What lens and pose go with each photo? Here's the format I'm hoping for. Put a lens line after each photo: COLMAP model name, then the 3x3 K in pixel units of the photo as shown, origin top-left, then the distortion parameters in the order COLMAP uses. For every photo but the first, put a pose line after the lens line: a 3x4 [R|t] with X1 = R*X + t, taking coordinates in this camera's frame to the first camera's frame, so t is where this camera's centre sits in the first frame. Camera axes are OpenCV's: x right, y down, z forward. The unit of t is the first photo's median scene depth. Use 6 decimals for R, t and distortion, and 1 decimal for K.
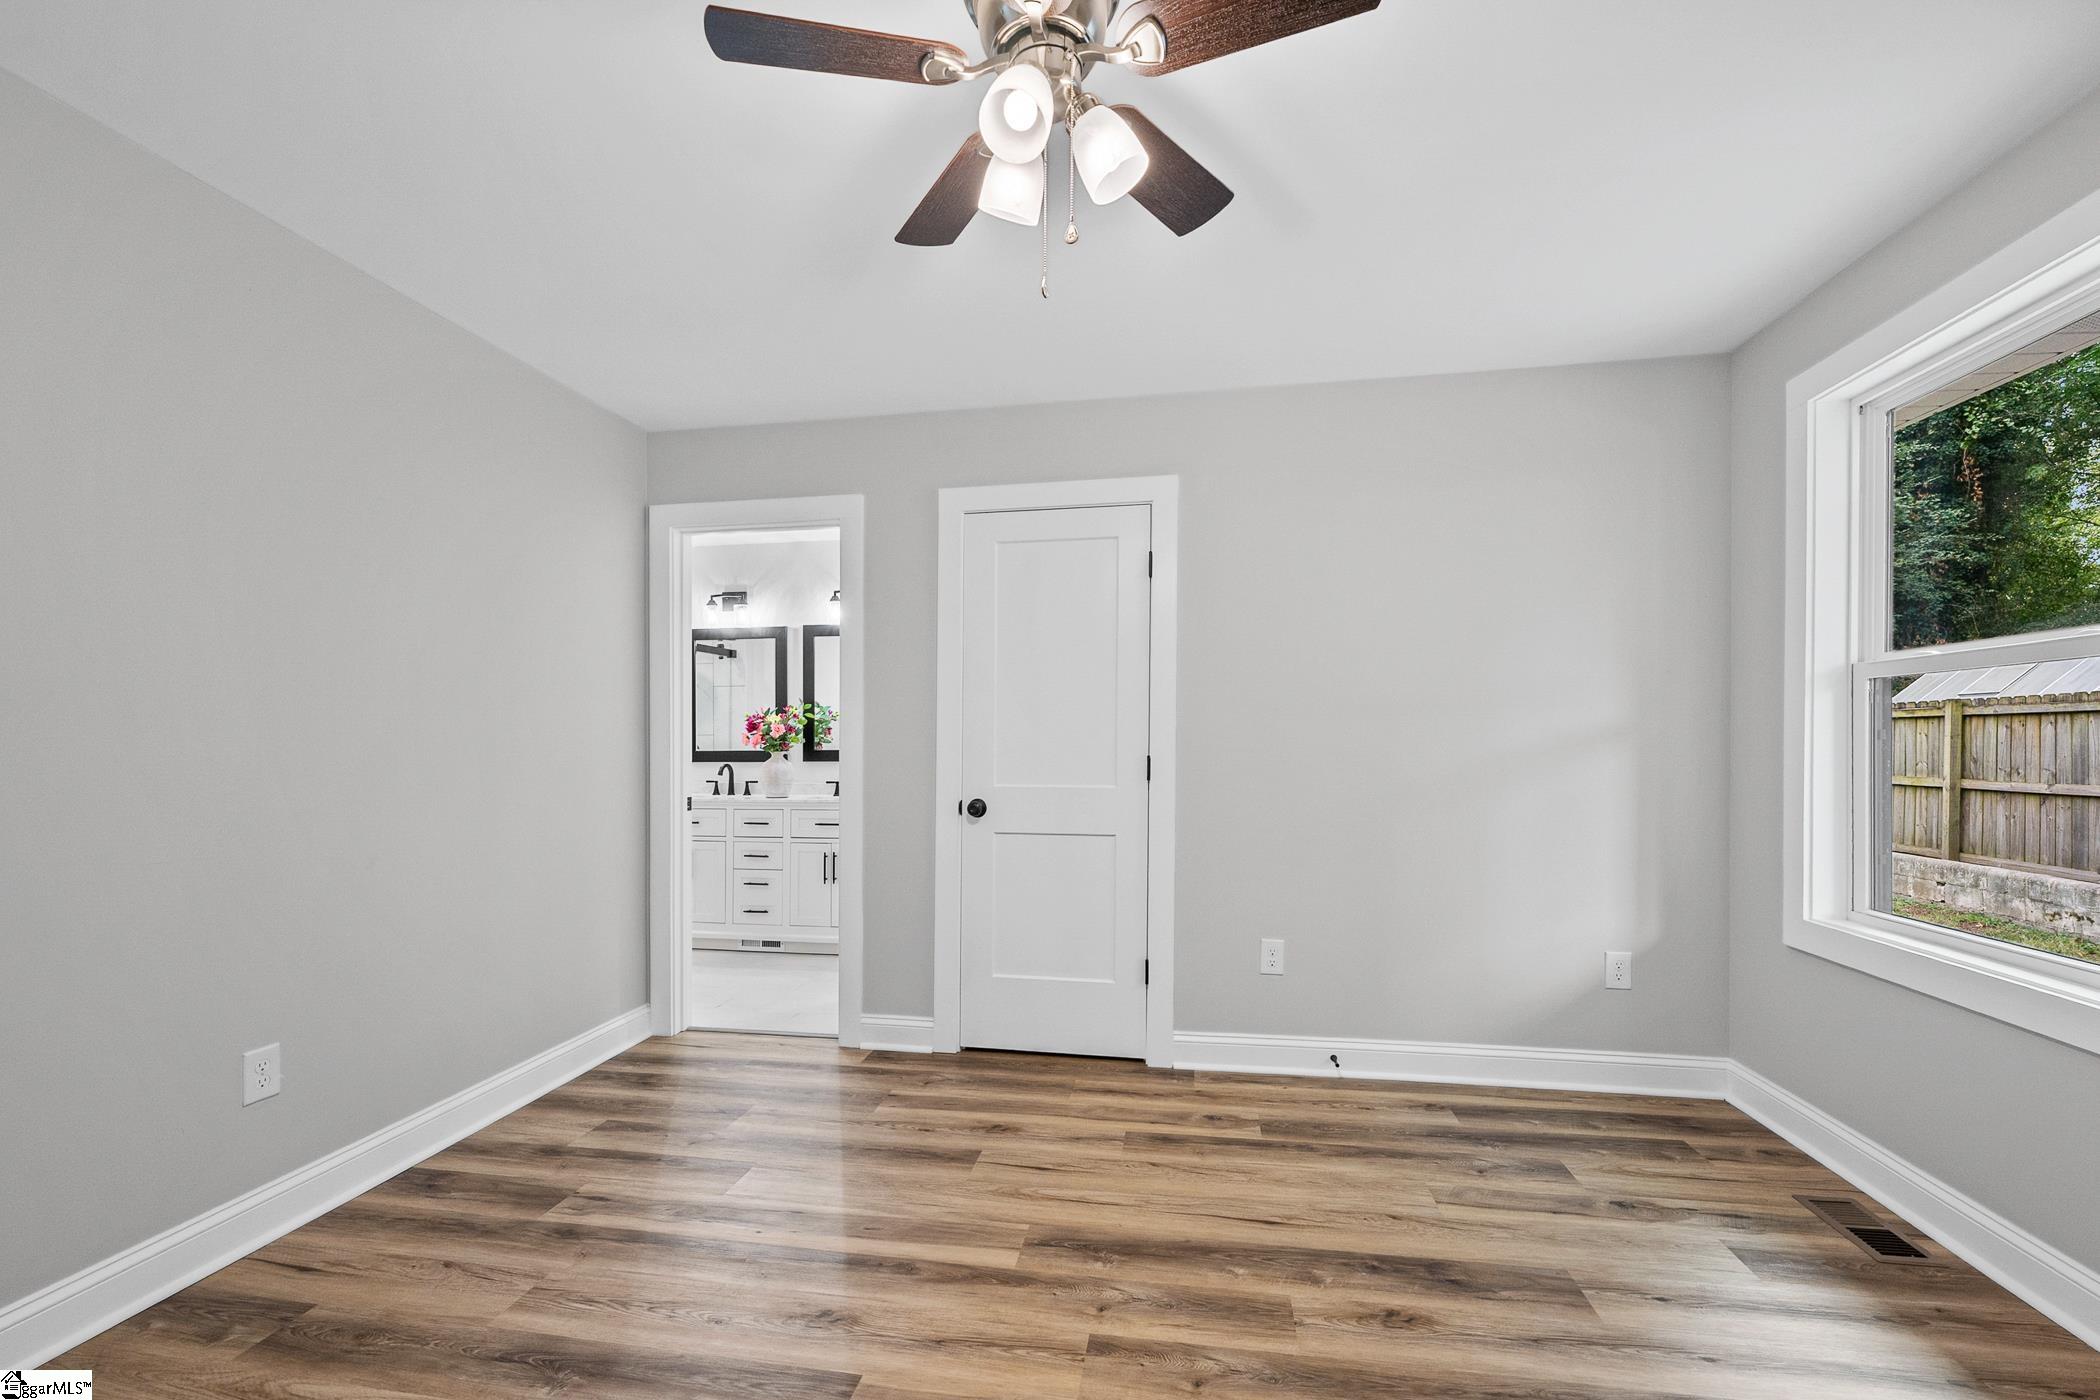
lens RADIAL K [[853.7, 0, 1049.8], [0, 853.7, 722.4], [0, 0, 1]] dist [-0.001603, -0.000386]
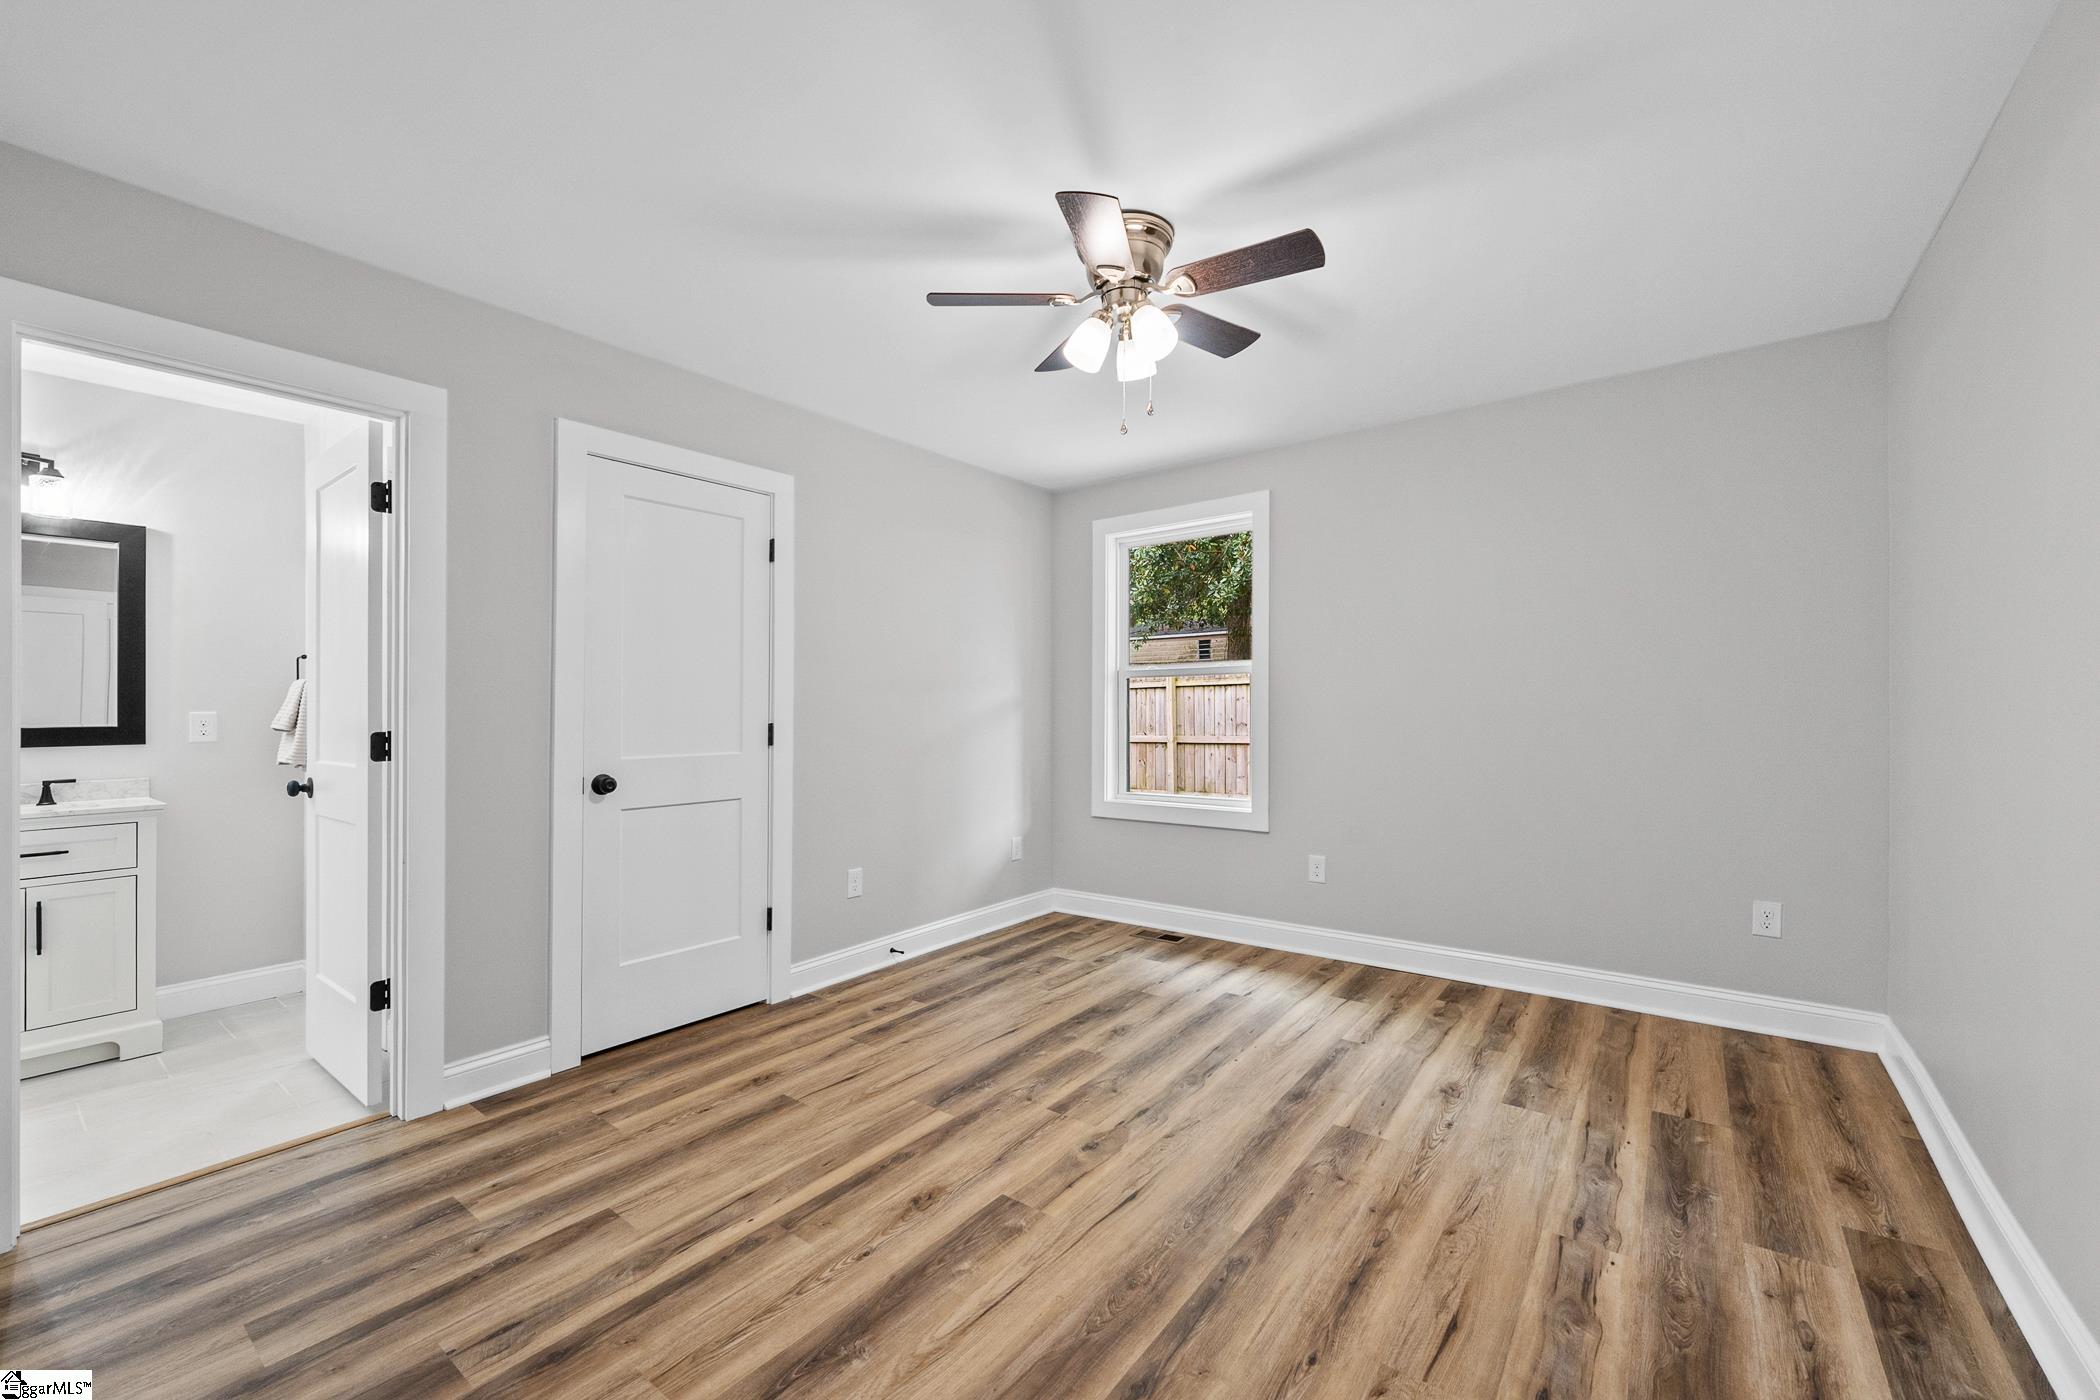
lens RADIAL K [[847.0, 0, 1048.5], [0, 847.0, 682.4], [0, 0, 1]] dist [-0.001156, -0.000075]
pose [[0.457381, 0.029125, 0.888794, -0.818601], [-0.014778, 0.999574, -0.025150, 0.010944], [-0.889148, -0.001631, 0.457617, 0.210696]]
